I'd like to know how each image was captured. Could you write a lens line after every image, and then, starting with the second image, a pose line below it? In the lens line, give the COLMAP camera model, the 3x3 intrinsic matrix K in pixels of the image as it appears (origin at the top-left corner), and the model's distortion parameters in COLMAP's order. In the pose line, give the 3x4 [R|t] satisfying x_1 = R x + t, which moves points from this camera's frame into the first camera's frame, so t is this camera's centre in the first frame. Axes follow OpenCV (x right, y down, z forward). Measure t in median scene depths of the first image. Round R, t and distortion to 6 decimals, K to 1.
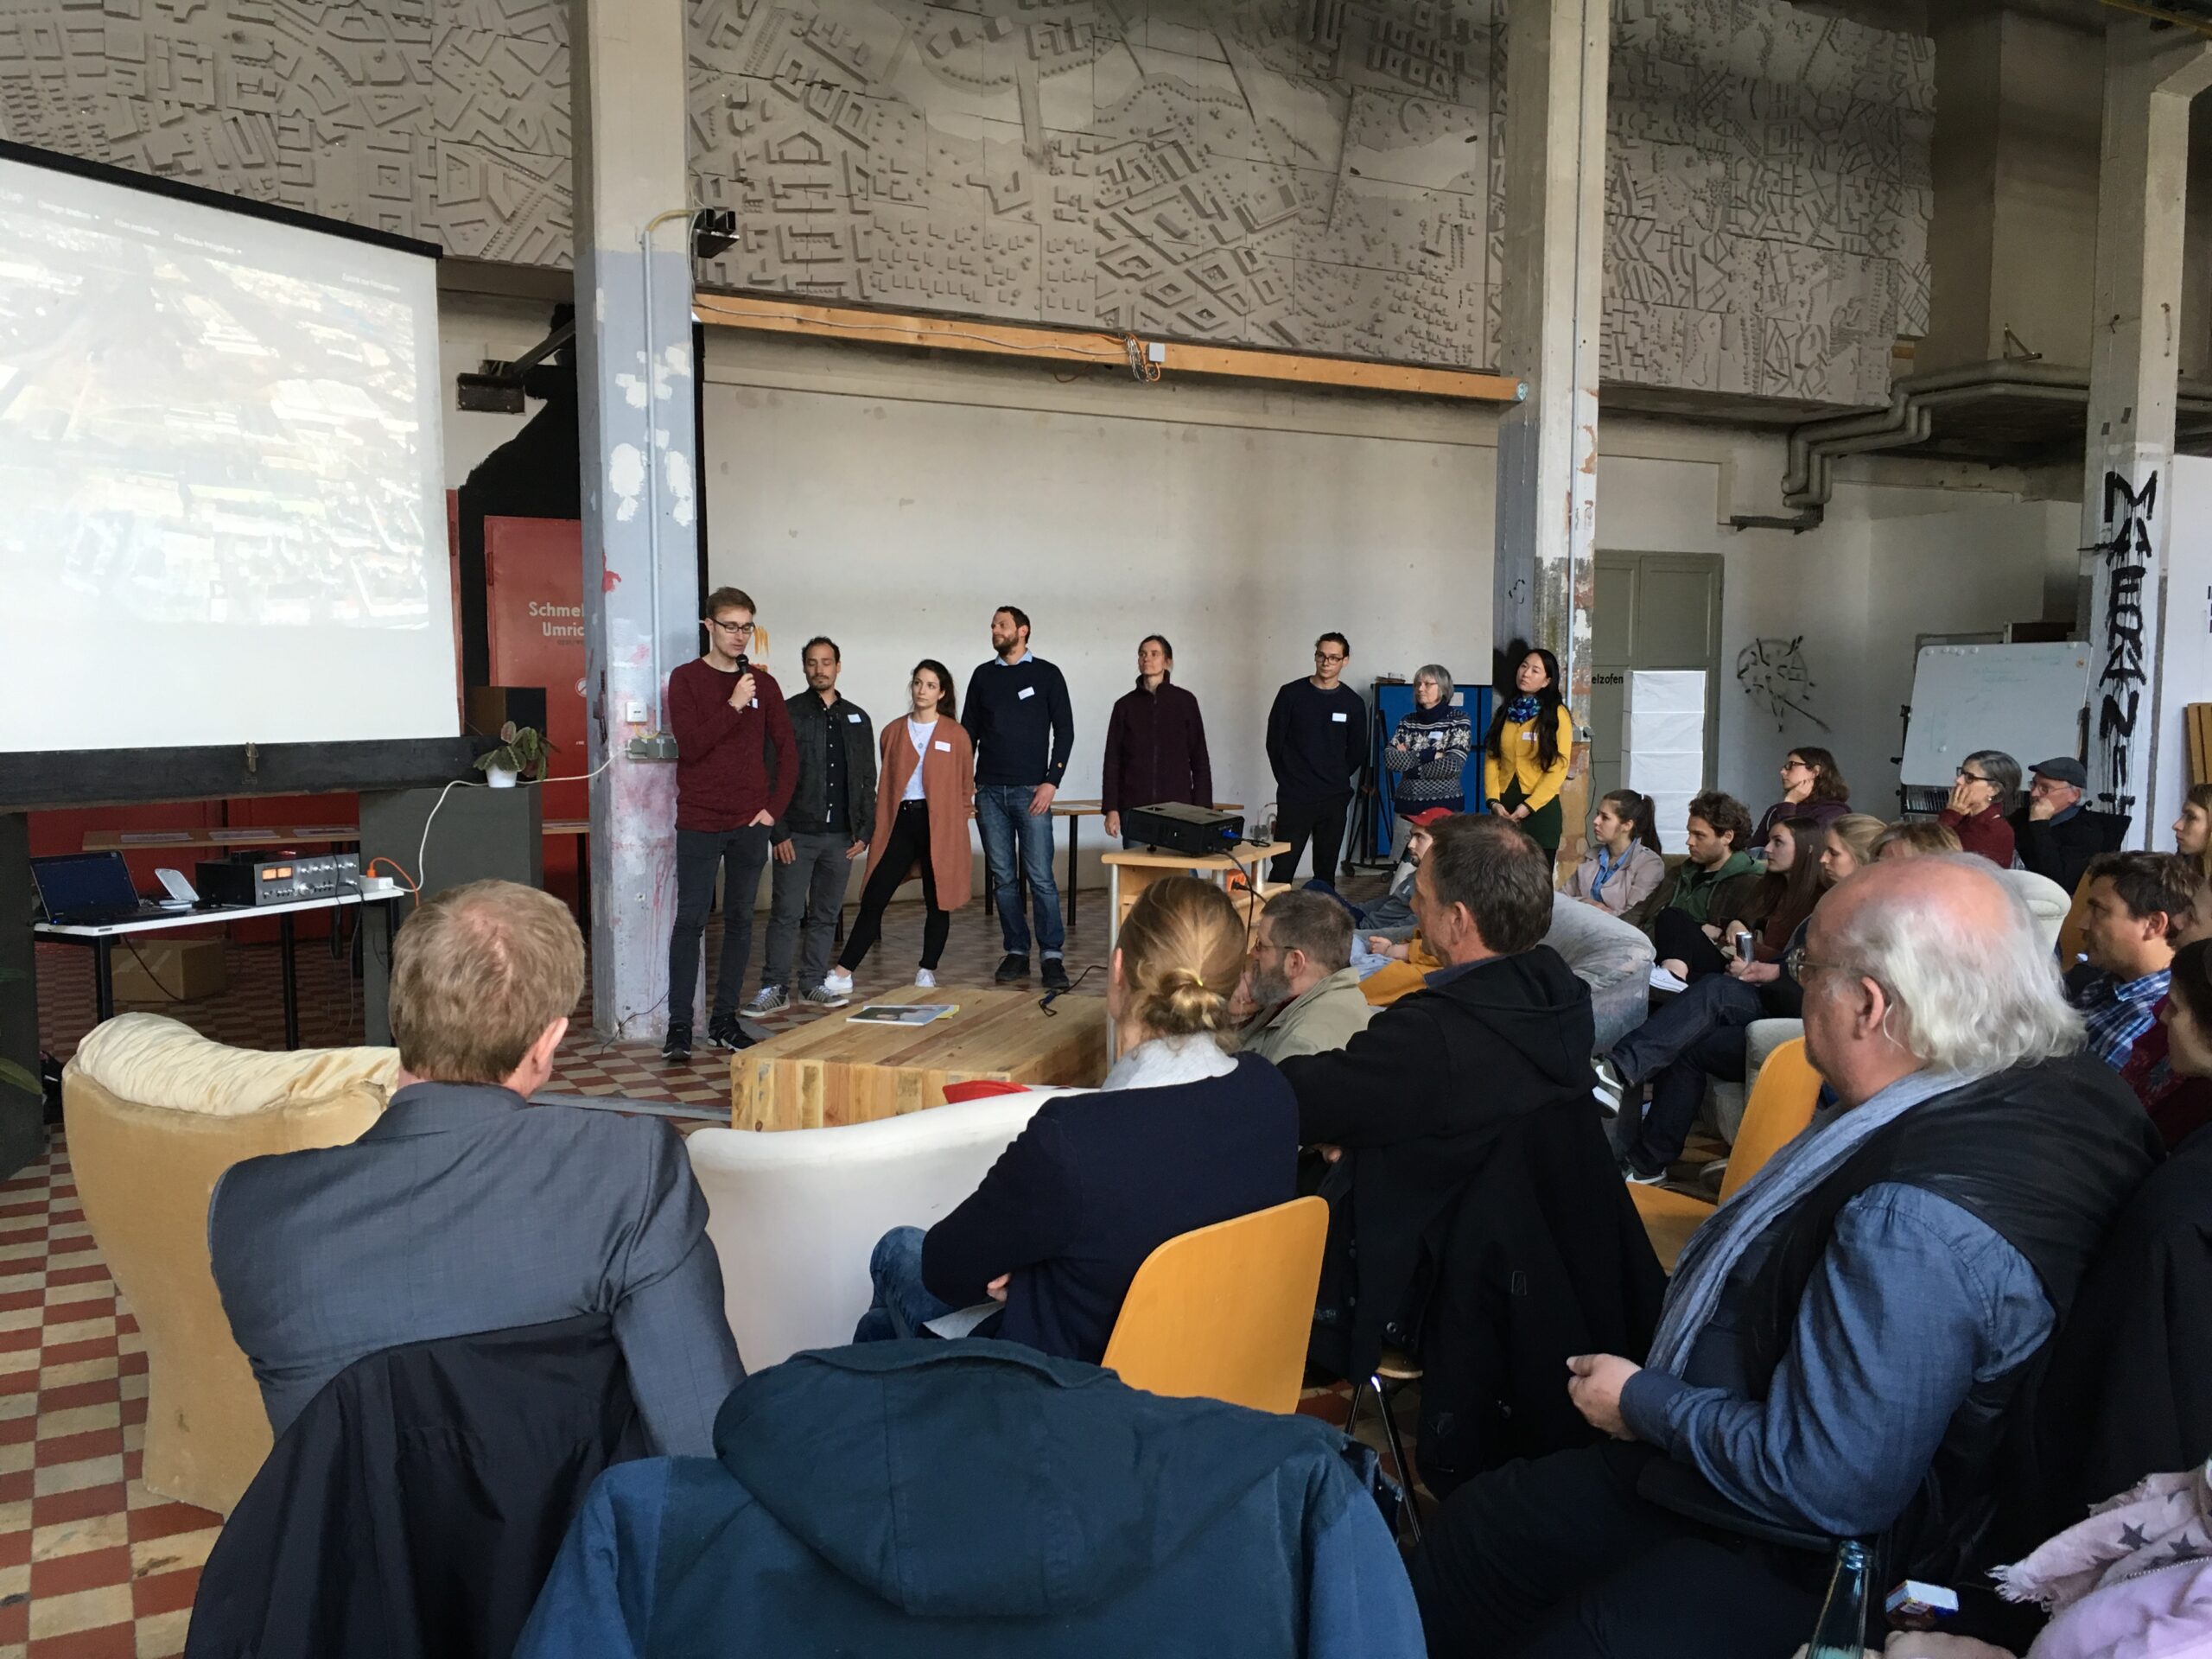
lens RADIAL K [[1872.7, 0, 1108.4], [0, 1872.7, 821.1], [0, 0, 1]] dist [0.084662, -0.098911]
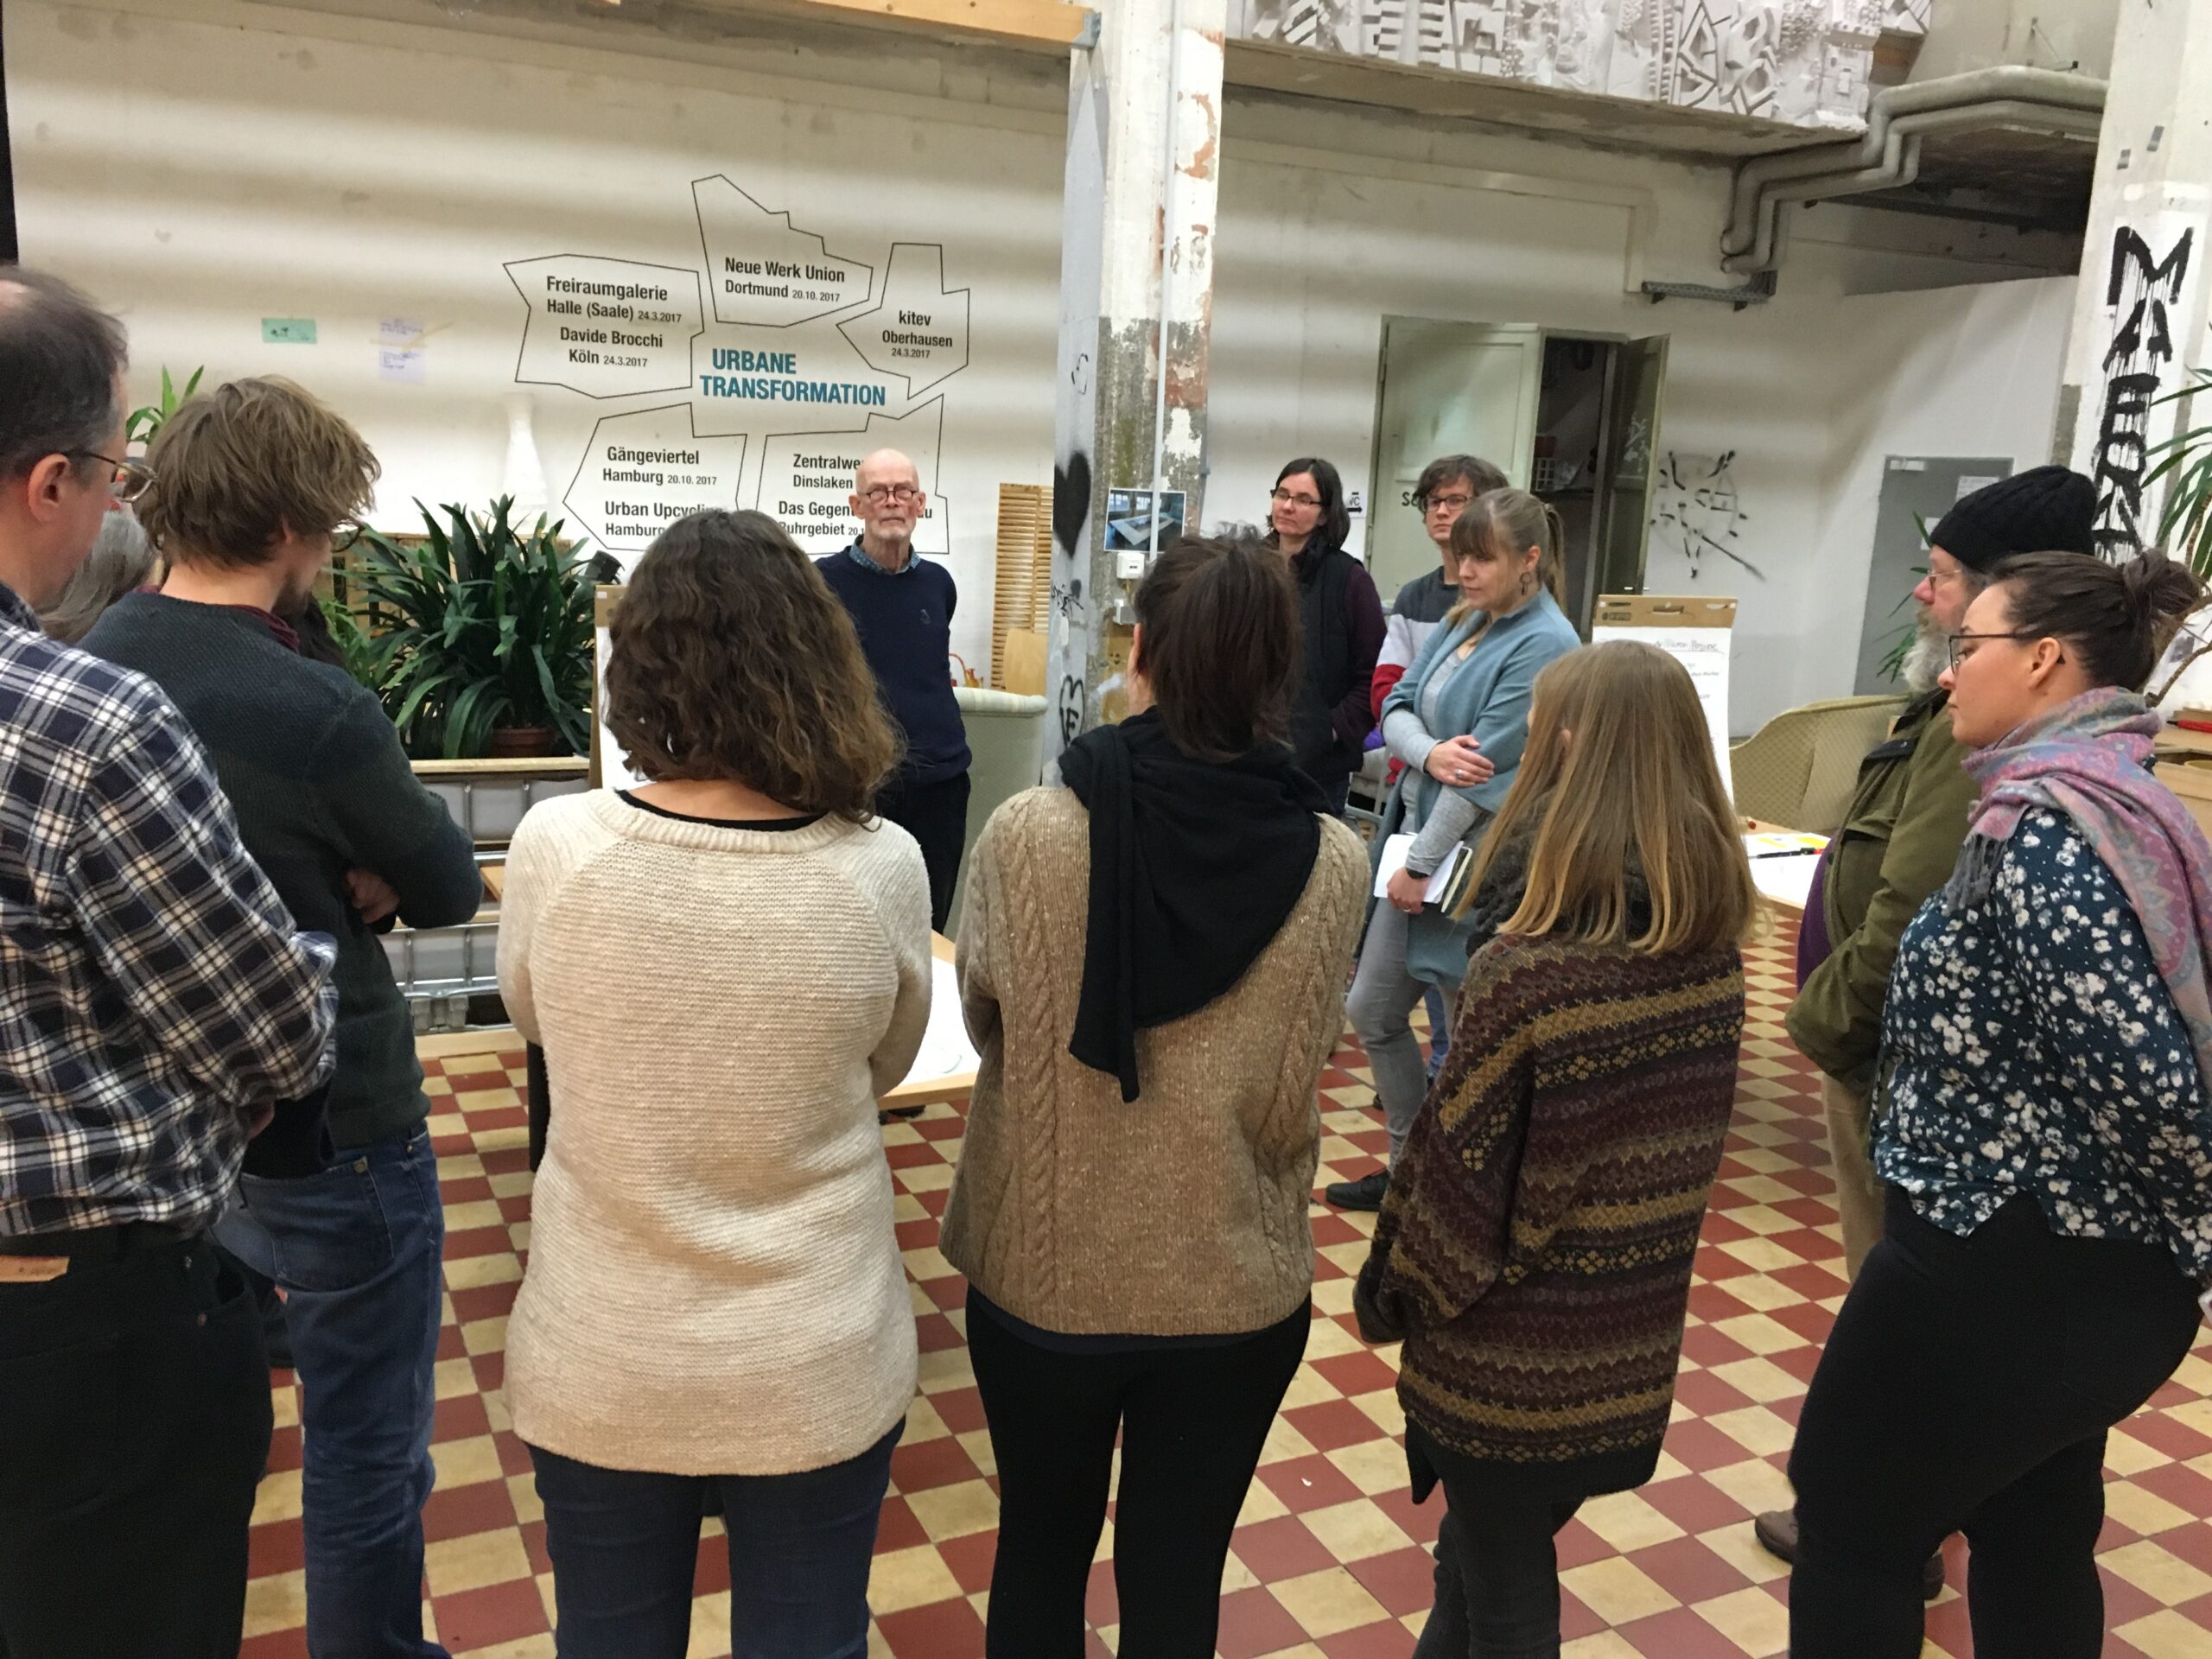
lens RADIAL K [[1872.7, 0, 1099.3], [0, 1872.7, 833.2], [0, 0, 1]] dist [0.084662, -0.098911]
pose [[0.997836, 0.053285, -0.038519, 0.208091], [-0.048004, 0.990740, 0.127001, -0.041837], [0.044929, -0.124877, 0.991154, 0.301808]]
